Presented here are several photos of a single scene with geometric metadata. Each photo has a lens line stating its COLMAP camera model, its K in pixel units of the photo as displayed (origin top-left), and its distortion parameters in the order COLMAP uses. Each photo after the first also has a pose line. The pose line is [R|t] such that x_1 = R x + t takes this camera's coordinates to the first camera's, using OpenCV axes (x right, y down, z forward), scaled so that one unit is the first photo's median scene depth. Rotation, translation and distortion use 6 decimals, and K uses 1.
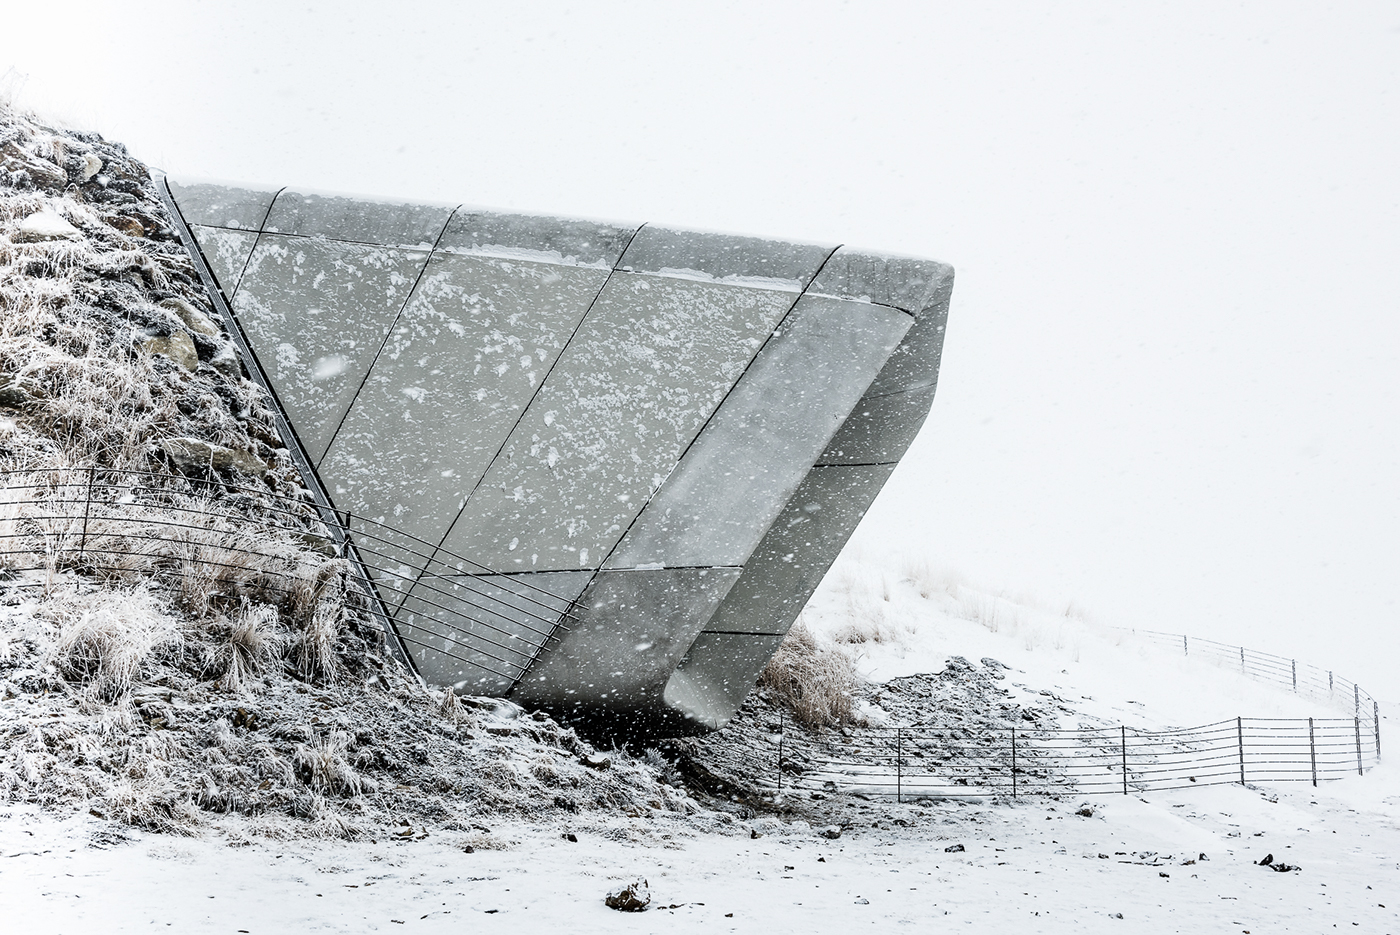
lens RADIAL K [[1608.5, 0, 700.0], [0, 1608.5, 467.5], [0, 0, 1]] dist [0.066602, -0.013584]
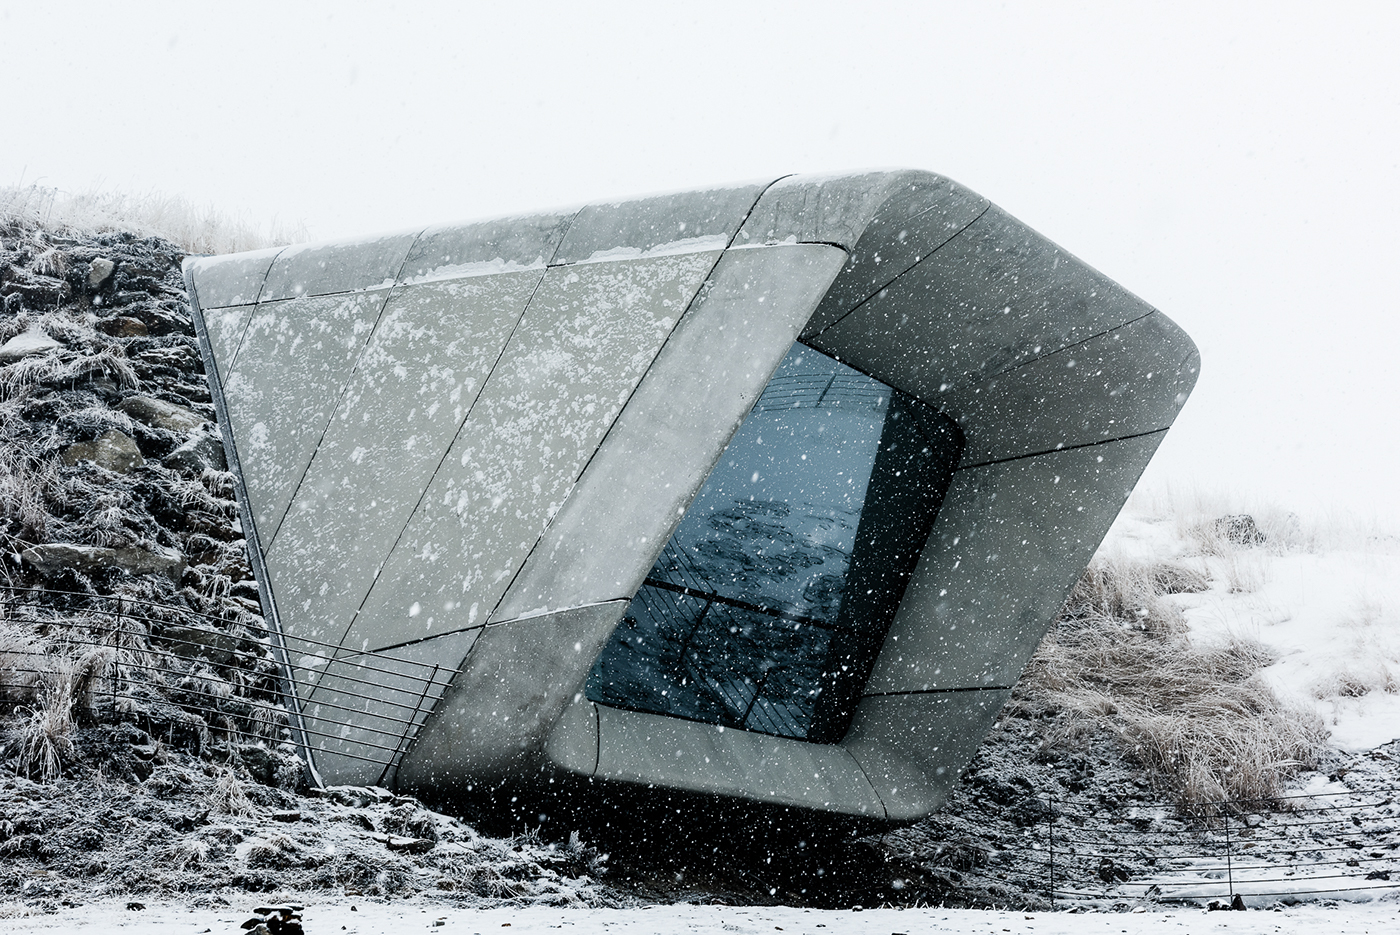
lens RADIAL K [[2426.9, 0, 700.0], [0, 2426.9, 467.5], [0, 0, 1]] dist [0.134613, 0.054655]
pose [[0.854083, -0.164169, -0.493549, 0.628145], [0.143806, 0.986427, -0.079260, 0.091742], [0.499862, -0.003281, 0.866099, -0.047402]]
